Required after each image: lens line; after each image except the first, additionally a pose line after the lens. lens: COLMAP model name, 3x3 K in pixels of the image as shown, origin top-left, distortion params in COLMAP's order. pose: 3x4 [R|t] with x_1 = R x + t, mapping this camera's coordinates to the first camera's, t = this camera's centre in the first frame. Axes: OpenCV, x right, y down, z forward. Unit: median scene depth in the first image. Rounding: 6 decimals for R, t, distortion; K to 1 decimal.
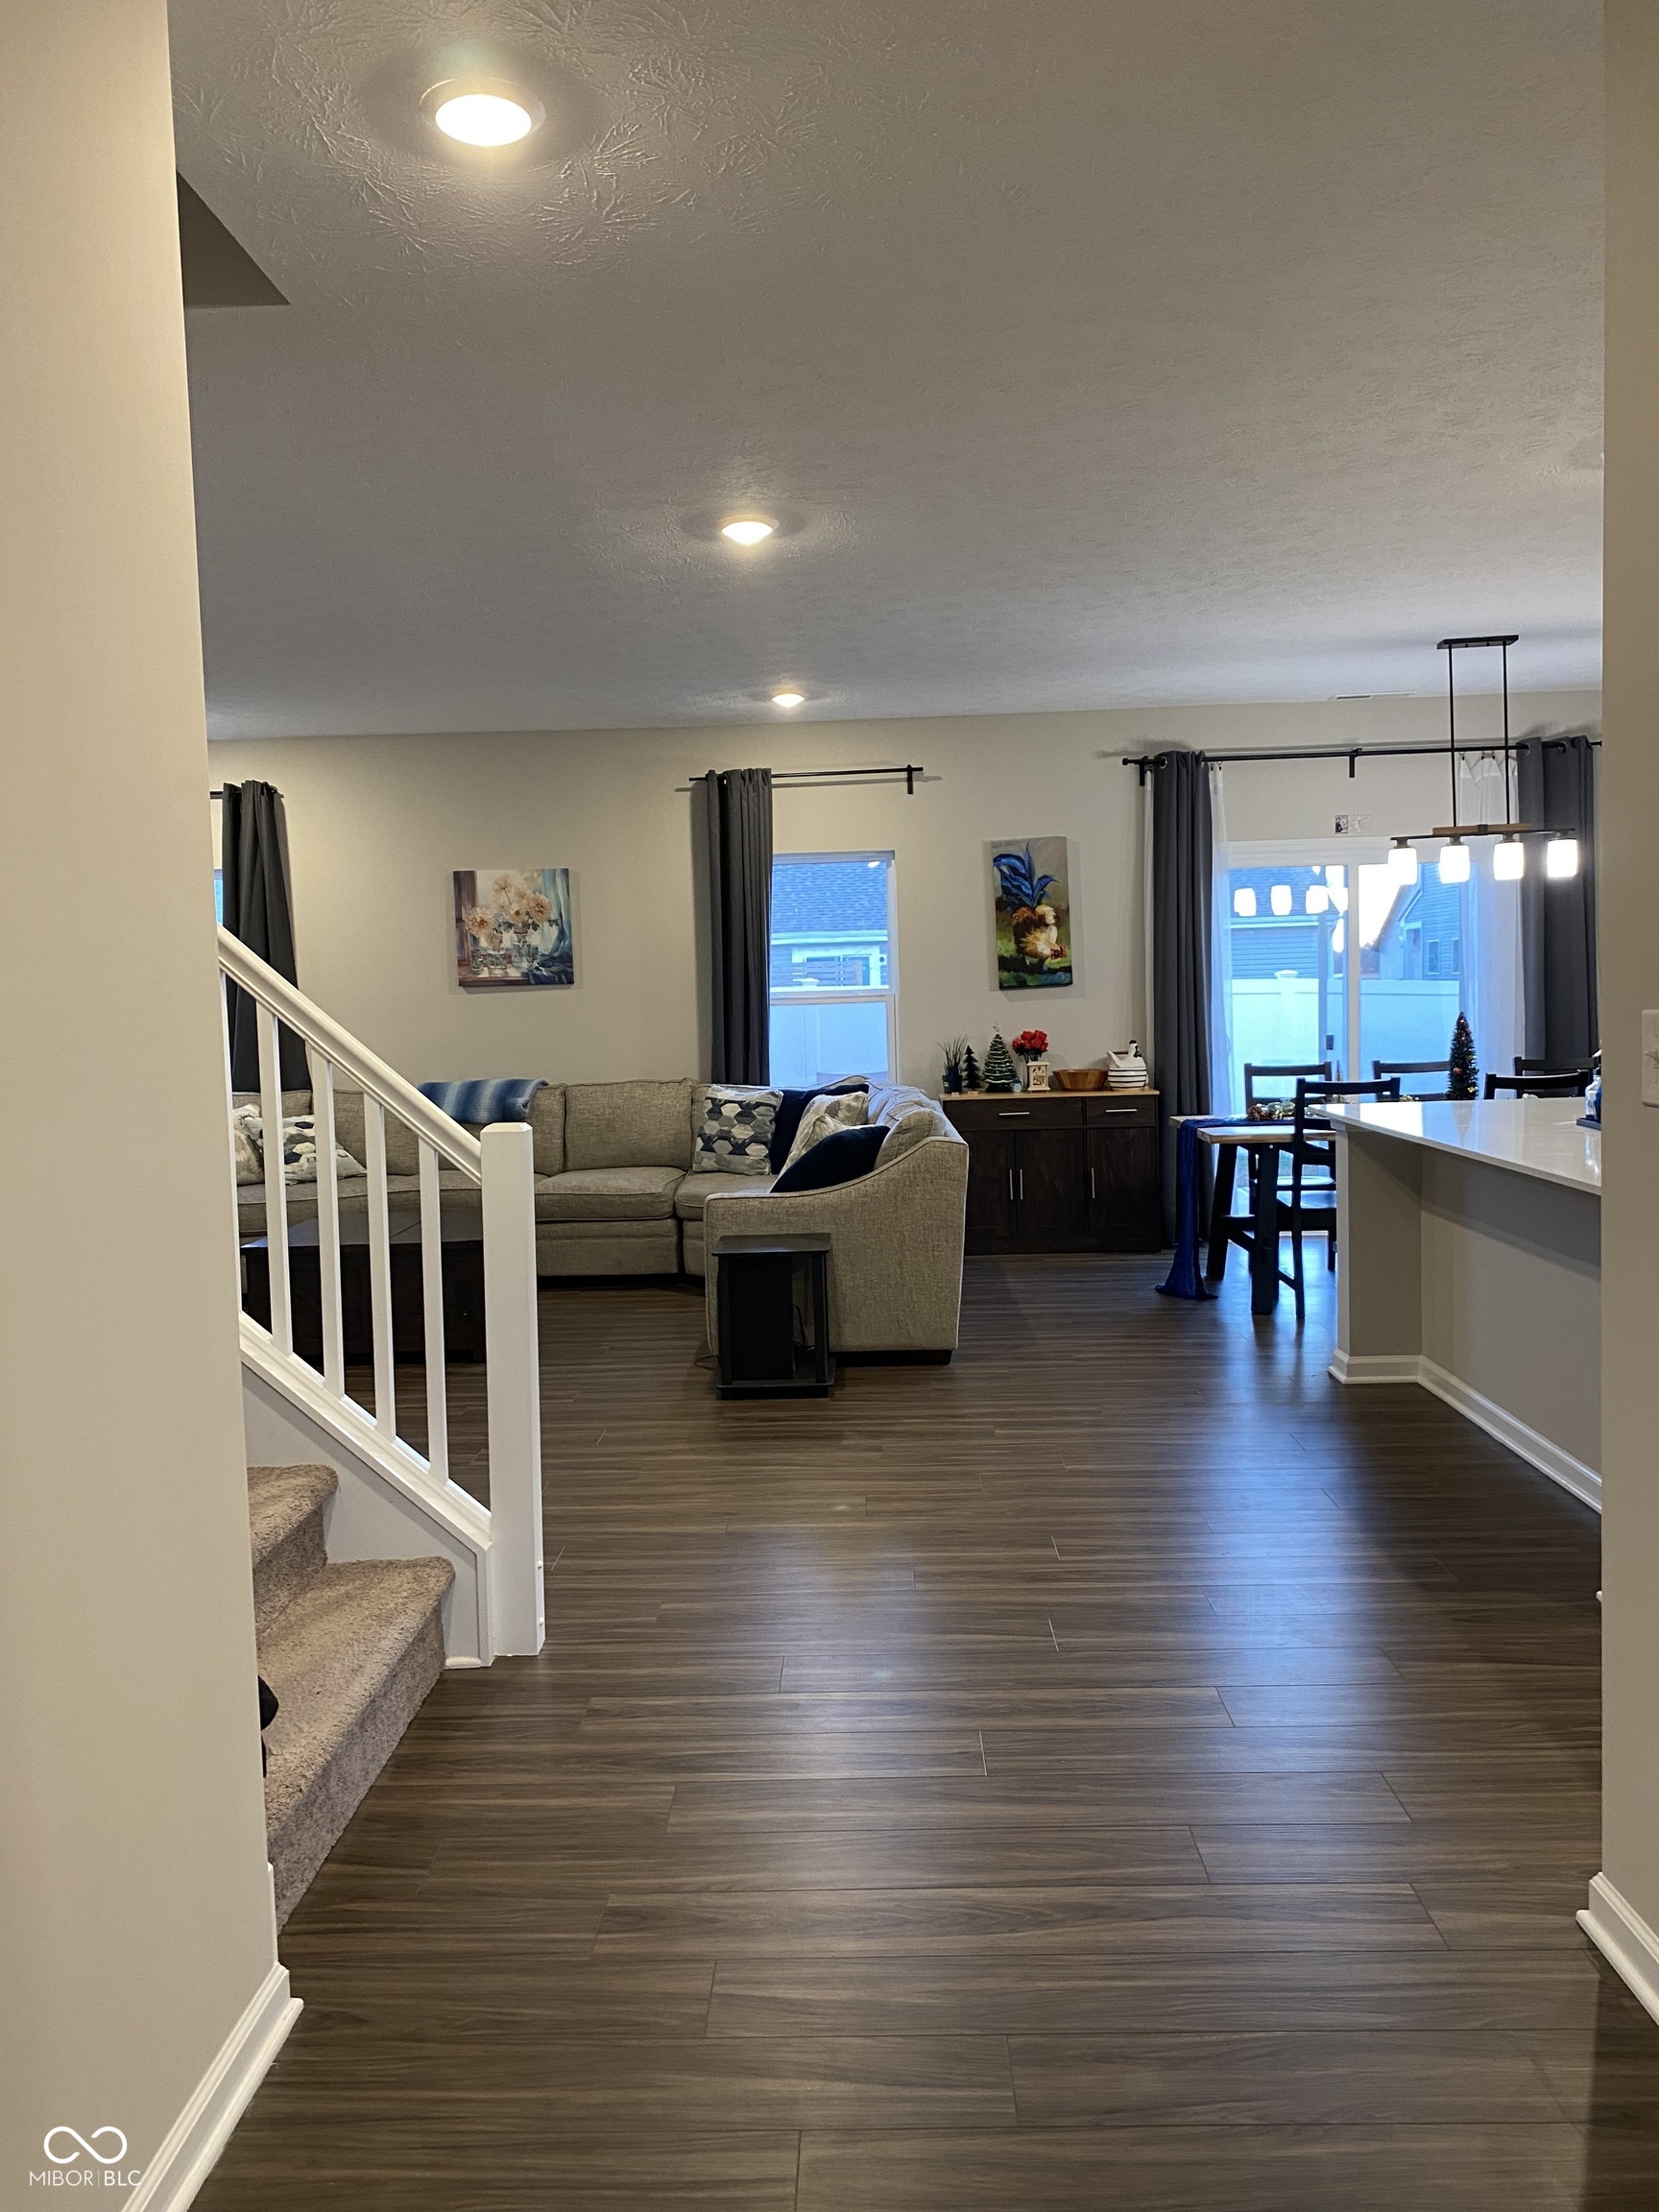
lens RADIAL K [[1672.3, 0, 821.8], [0, 1672.3, 1114.6], [0, 0, 1]] dist [0.045977, -0.067102]
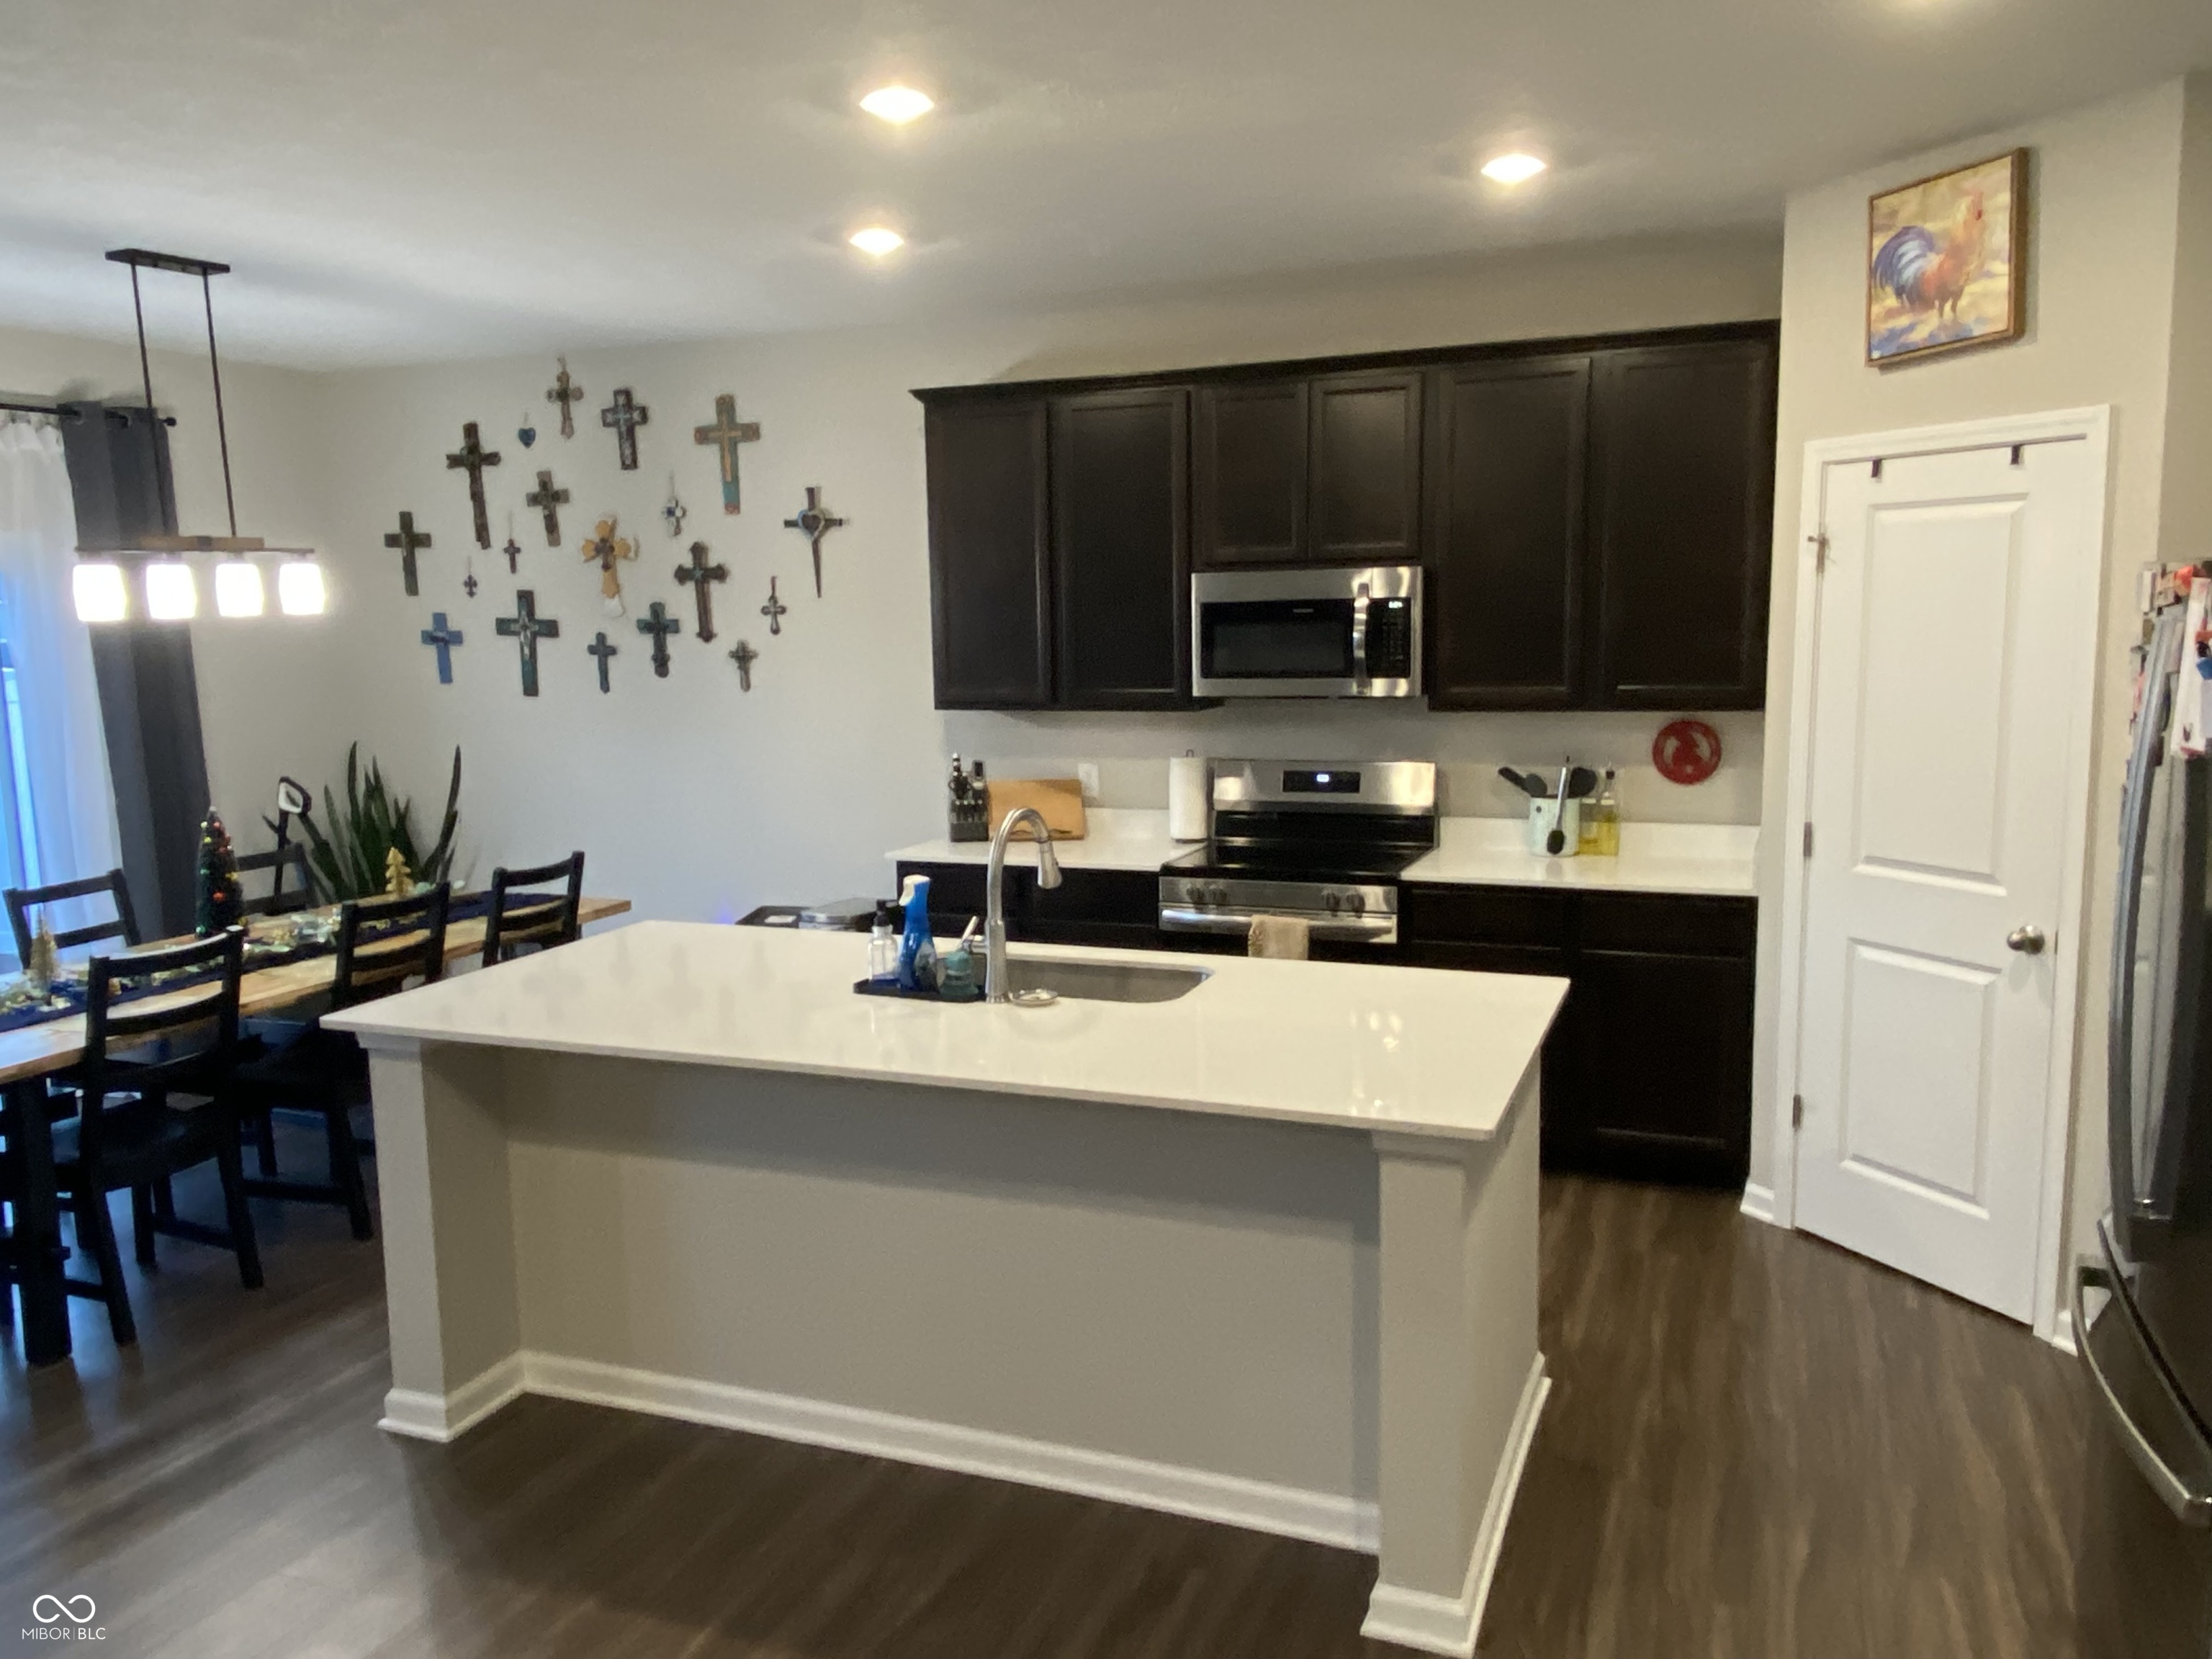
lens RADIAL K [[1661.5, 0, 1107.6], [0, 1661.5, 841.3], [0, 0, 1]] dist [0.081454, -0.081653]
pose [[0.339555, -0.108582, 0.934298, -0.119049], [0.079738, 0.993062, 0.086432, -0.067729], [-0.937200, 0.045151, 0.345857, 0.361360]]
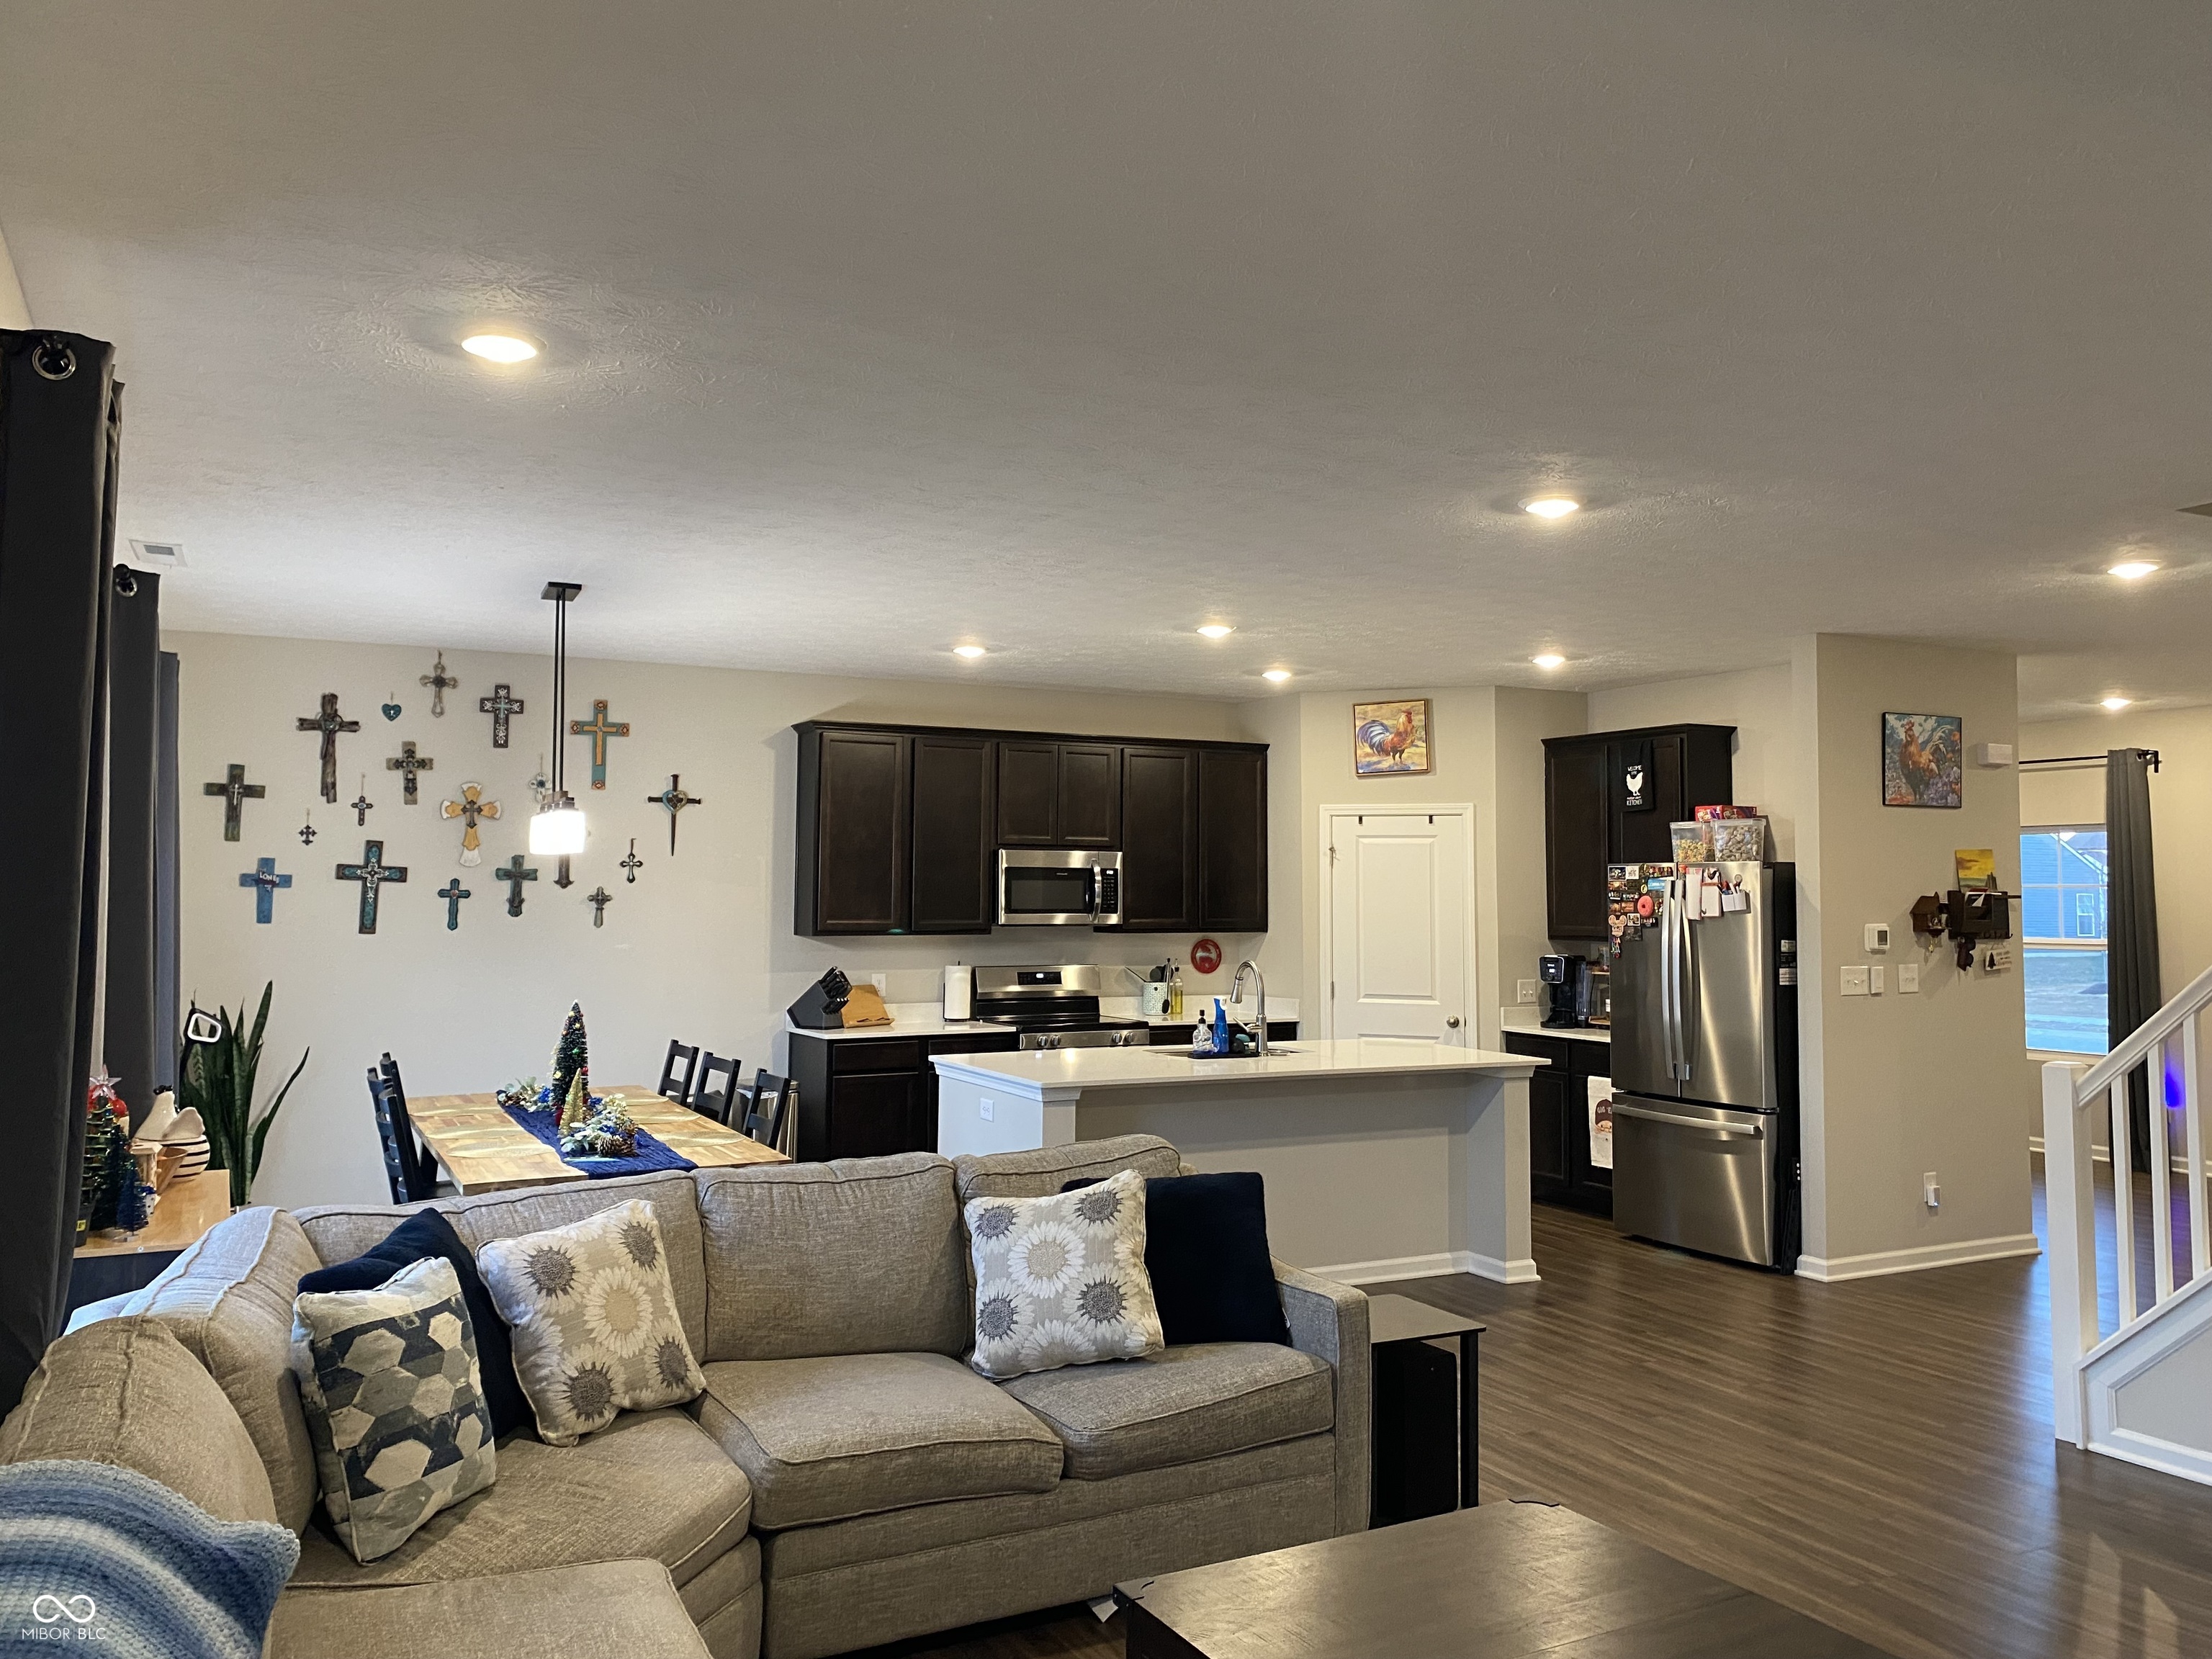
lens RADIAL K [[1672.3, 0, 1076.6], [0, 1672.3, 807.3], [0, 0, 1]] dist [0.045977, -0.067102]
pose [[-0.482031, 0.073869, 0.873035, -0.444339], [0.074812, 0.996271, -0.042990, -0.090348], [-0.872955, 0.044591, -0.485759, 1.020989]]
